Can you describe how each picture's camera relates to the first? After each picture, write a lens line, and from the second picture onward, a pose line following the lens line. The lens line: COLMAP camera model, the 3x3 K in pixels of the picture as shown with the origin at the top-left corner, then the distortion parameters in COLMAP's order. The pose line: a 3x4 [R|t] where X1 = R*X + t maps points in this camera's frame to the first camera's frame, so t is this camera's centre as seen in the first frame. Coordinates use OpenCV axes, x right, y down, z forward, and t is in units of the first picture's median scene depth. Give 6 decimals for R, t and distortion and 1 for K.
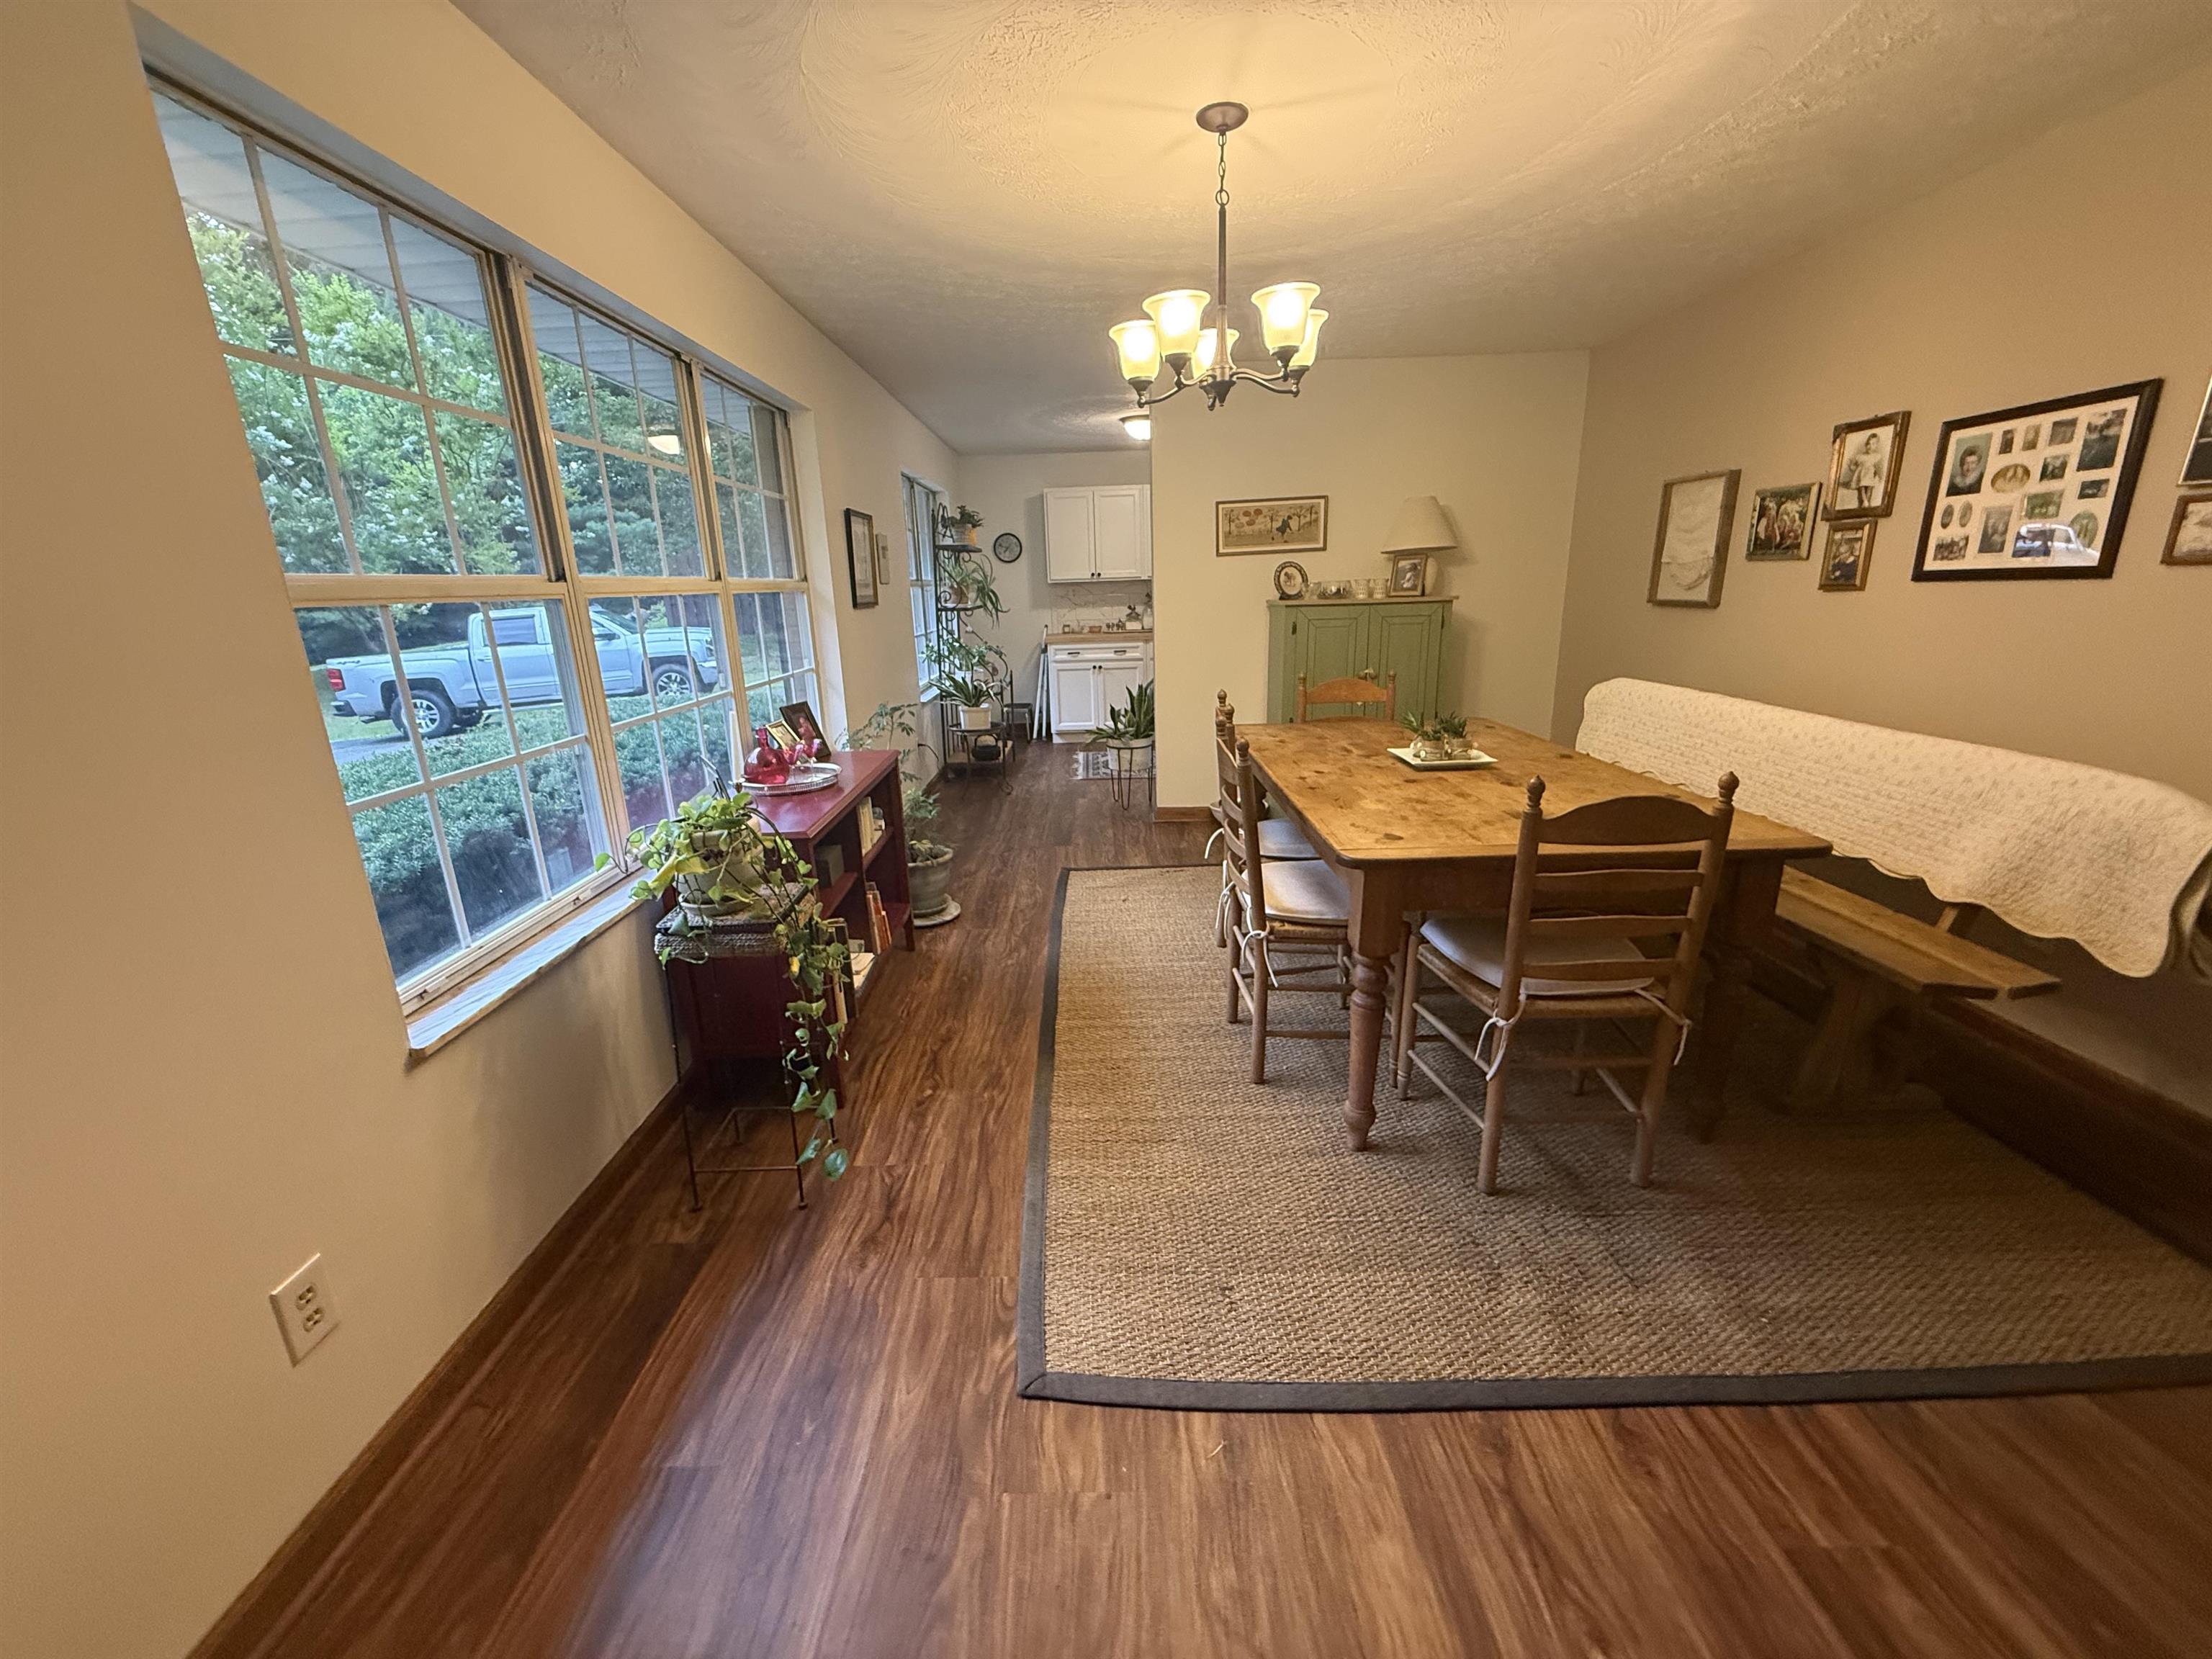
lens RADIAL K [[883.4, 0, 1106.0], [0, 883.4, 829.5], [0, 0, 1]] dist [0.000522, -0.000345]
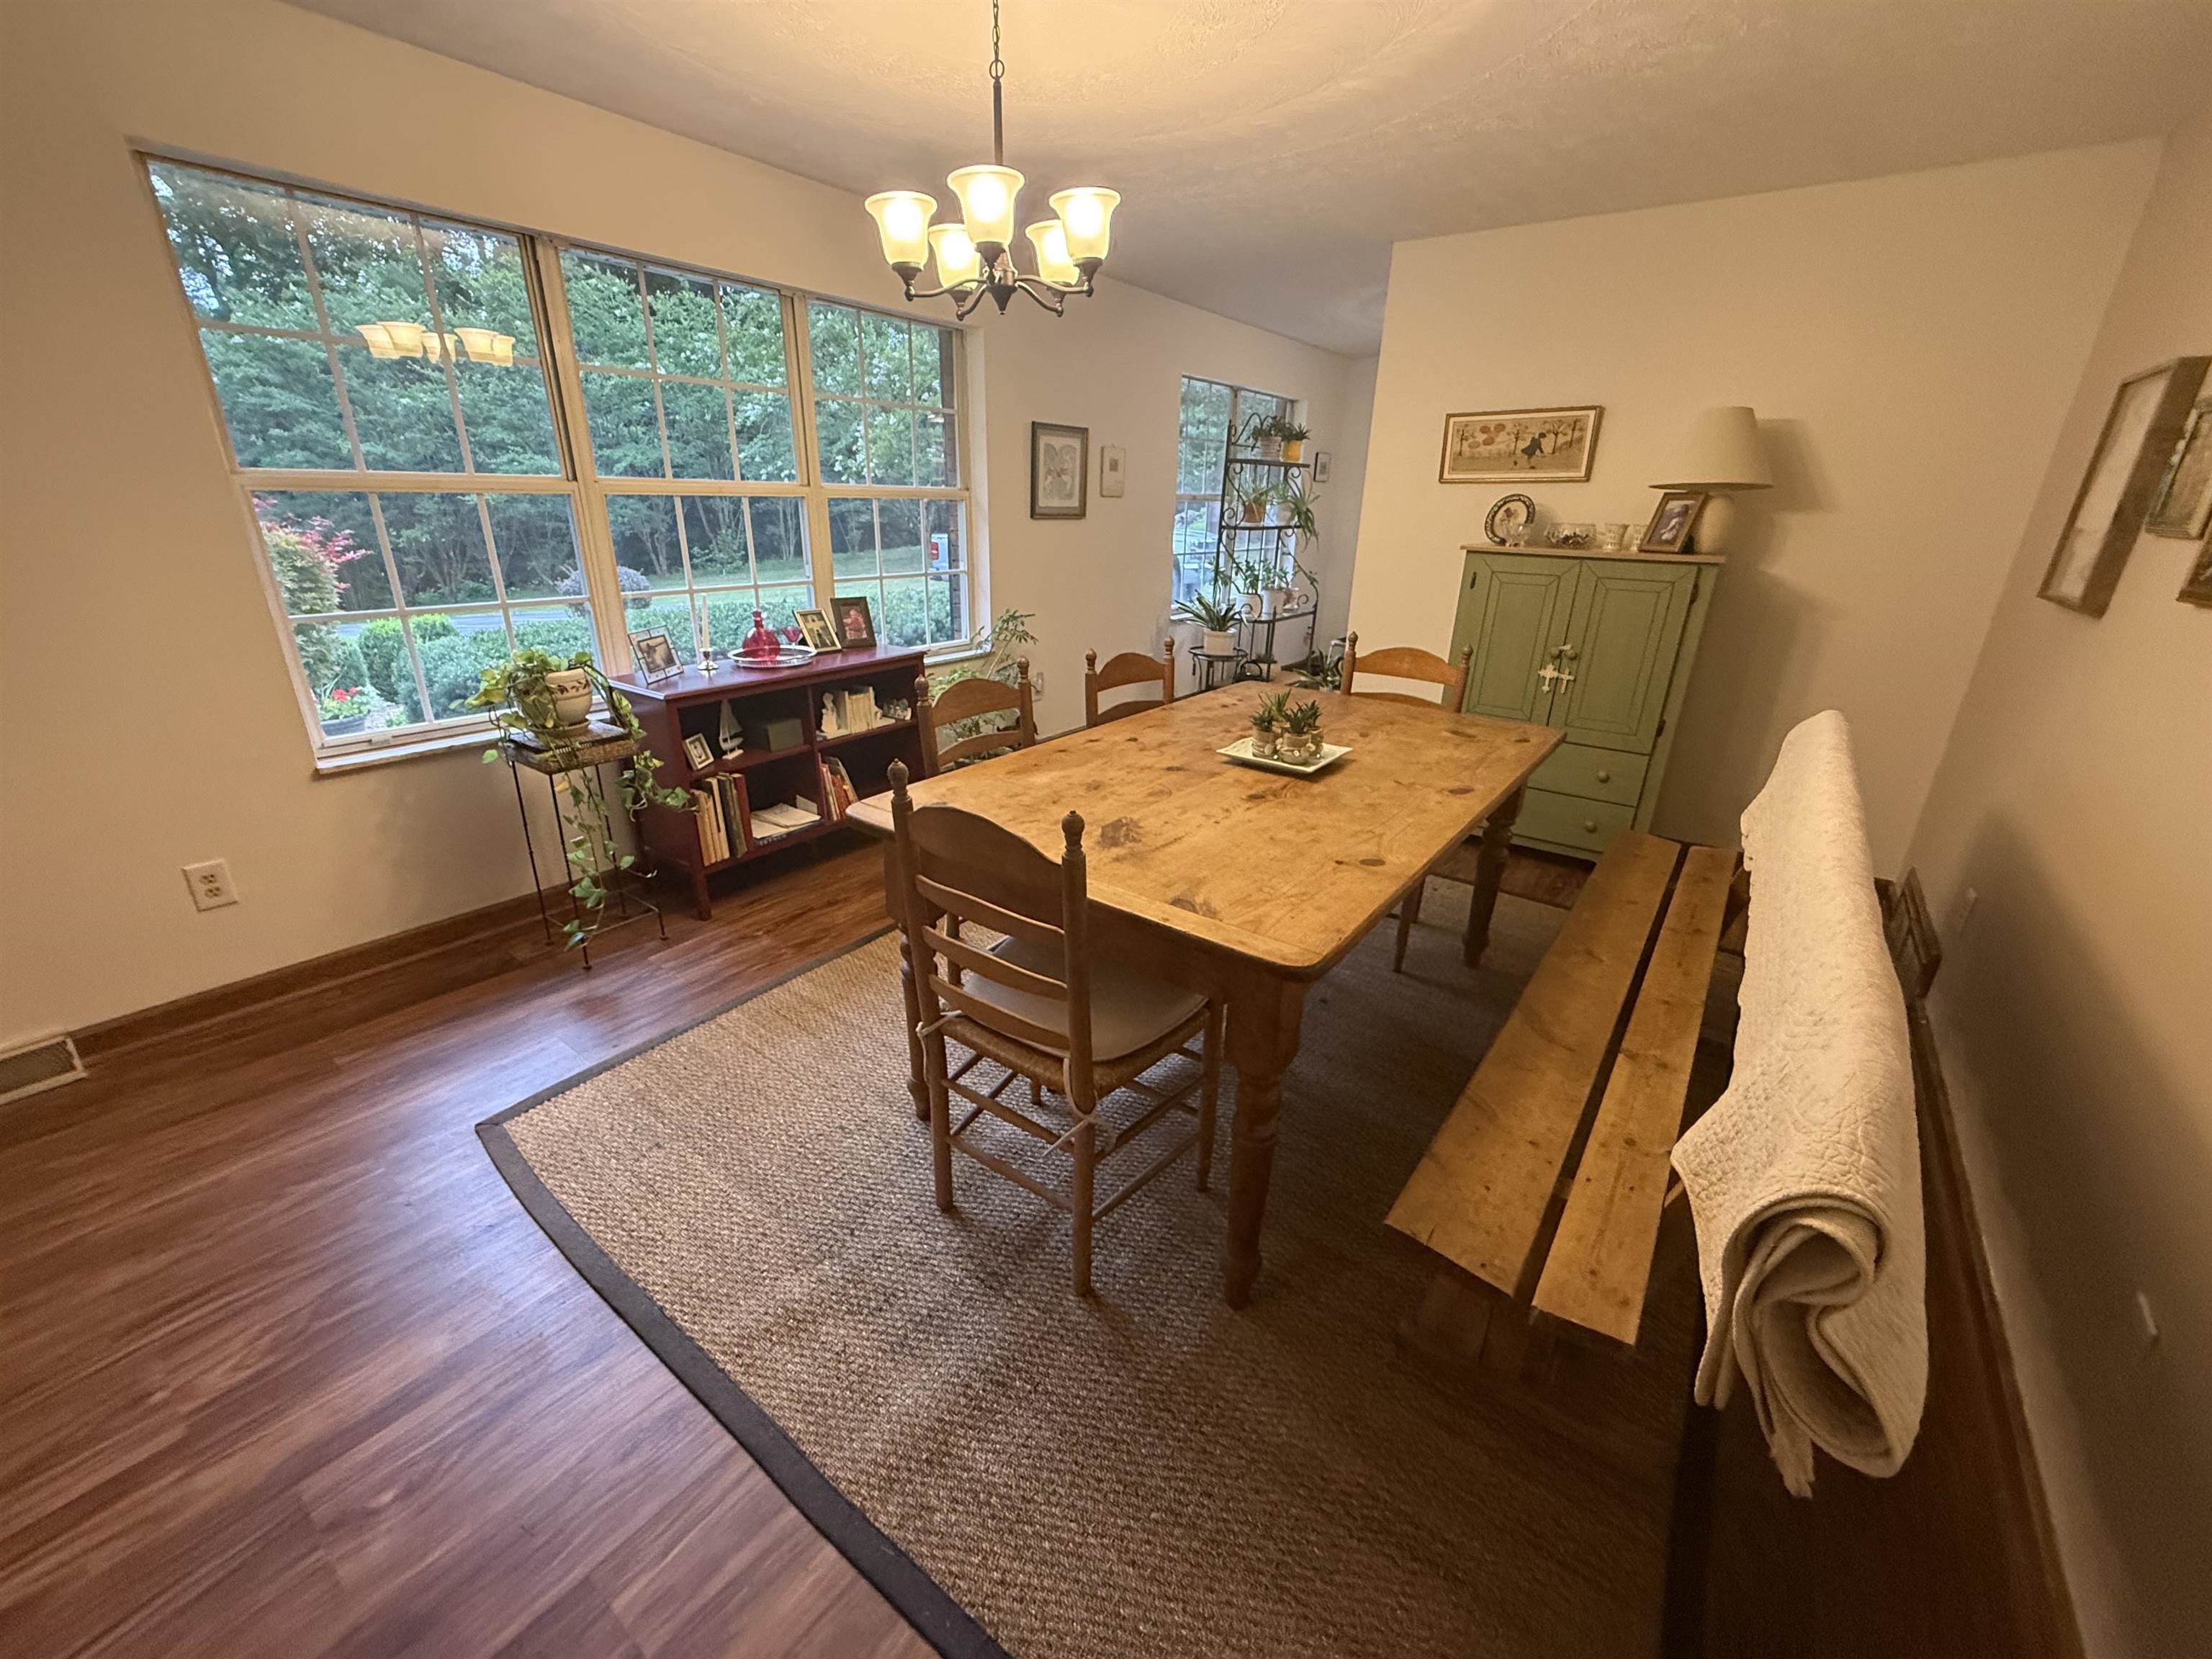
lens RADIAL K [[885.8, 0, 1106.0], [0, 885.8, 829.5], [0, 0, 1]] dist [0.007043, -0.000124]
pose [[0.796863, 0.258152, -0.546229, 0.750733], [-0.206567, 0.966043, 0.155210, -0.115219], [0.567749, -0.010848, 0.823130, 0.263324]]
